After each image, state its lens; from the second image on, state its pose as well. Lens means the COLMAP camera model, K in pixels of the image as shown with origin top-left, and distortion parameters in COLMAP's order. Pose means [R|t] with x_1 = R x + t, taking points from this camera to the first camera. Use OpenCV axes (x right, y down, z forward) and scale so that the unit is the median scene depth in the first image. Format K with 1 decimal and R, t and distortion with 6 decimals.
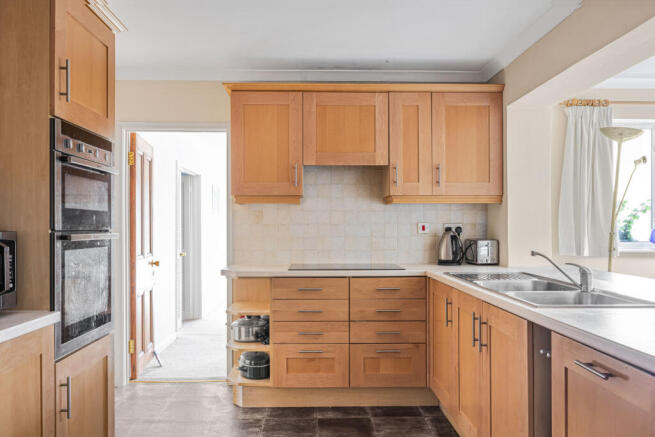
lens RADIAL K [[545.0, 0, 331.4], [0, 545.0, 227.5], [0, 0, 1]] dist [-0.013946, -0.000734]
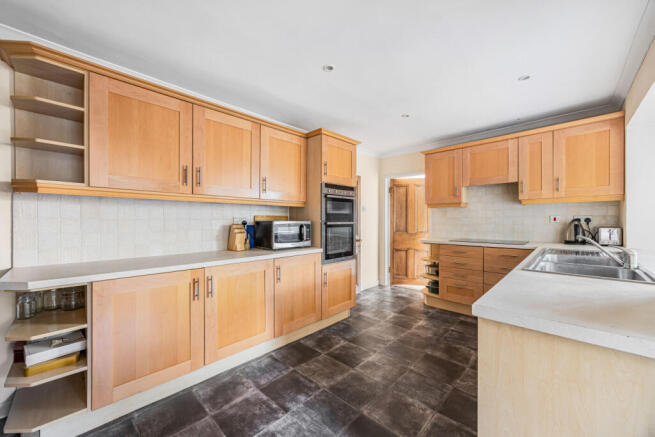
lens RADIAL K [[254.1, 0, 325.0], [0, 254.1, 218.7], [0, 0, 1]] dist [0.002291, -0.000233]
pose [[0.683418, -0.008082, -0.729982, 0.270807], [0.005082, 0.999967, -0.006314, 0.000875], [0.730009, 0.000605, 0.683437, 0.039886]]
